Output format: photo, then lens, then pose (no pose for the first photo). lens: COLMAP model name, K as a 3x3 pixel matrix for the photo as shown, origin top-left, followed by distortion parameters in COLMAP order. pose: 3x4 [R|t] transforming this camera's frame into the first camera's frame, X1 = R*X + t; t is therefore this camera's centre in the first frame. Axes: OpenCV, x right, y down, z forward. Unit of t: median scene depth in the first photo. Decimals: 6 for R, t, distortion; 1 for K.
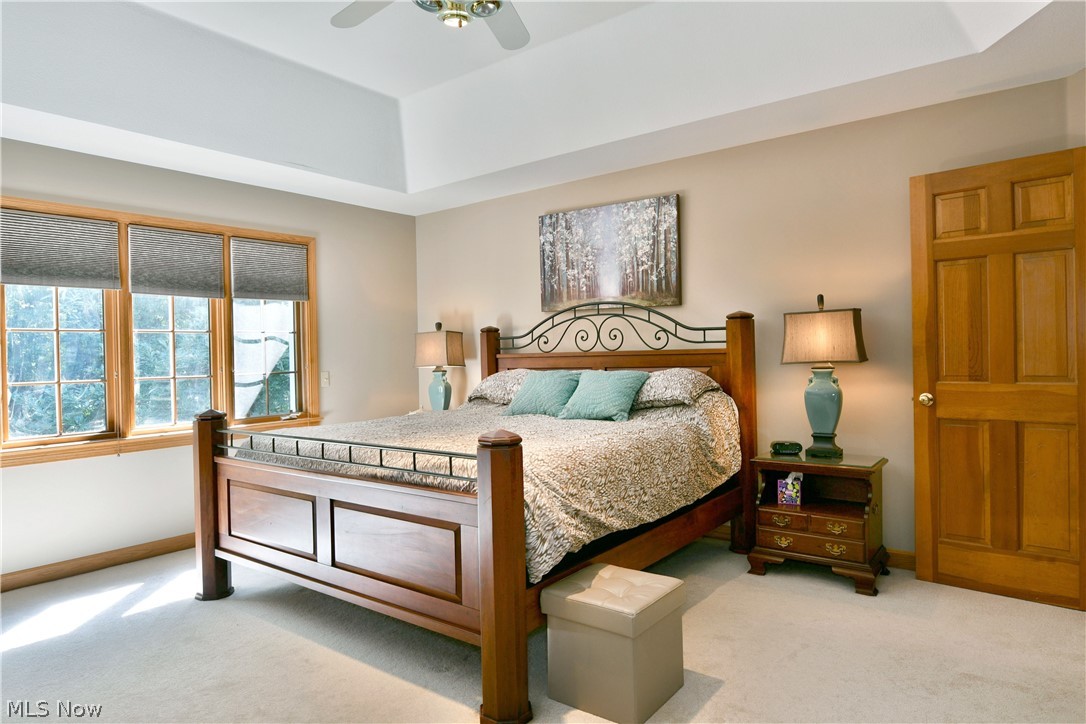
lens RADIAL K [[662.1, 0, 546.9], [0, 662.1, 364.9], [0, 0, 1]] dist [-0.013237, -0.004767]
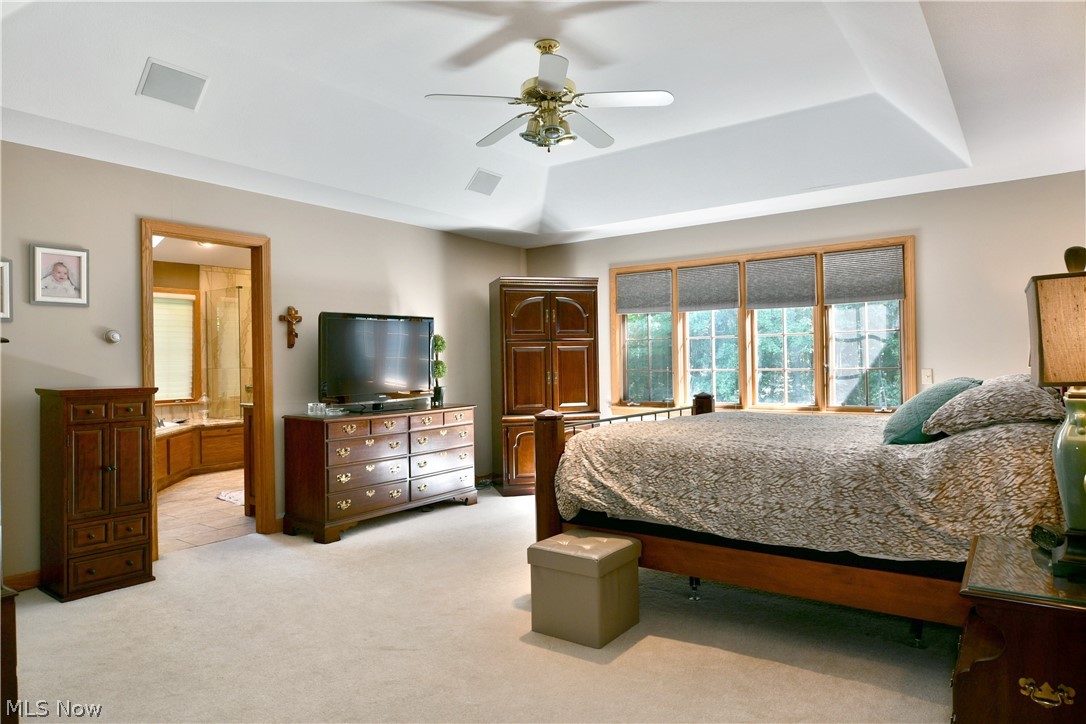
lens RADIAL K [[662.1, 0, 534.2], [0, 662.1, 361.0], [0, 0, 1]] dist [-0.013237, -0.004767]
pose [[0.008182, 0.020387, -0.999759, 0.815265], [-0.003155, 0.999788, 0.020362, -0.025731], [0.999962, 0.002988, 0.008245, 0.530620]]
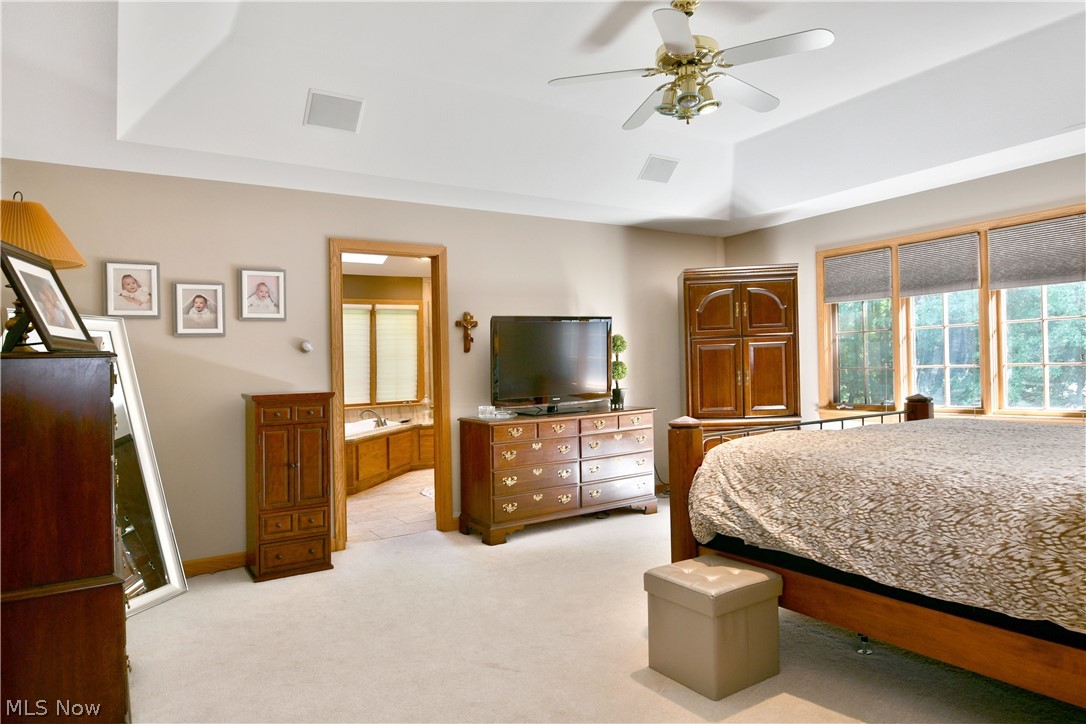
lens RADIAL K [[662.1, 0, 547.4], [0, 662.1, 368.5], [0, 0, 1]] dist [-0.013237, -0.004767]
pose [[-0.338843, 0.036086, -0.940151, 0.720787], [0.024801, 0.999260, 0.029416, -0.026061], [0.940516, -0.013349, -0.339487, 0.667076]]
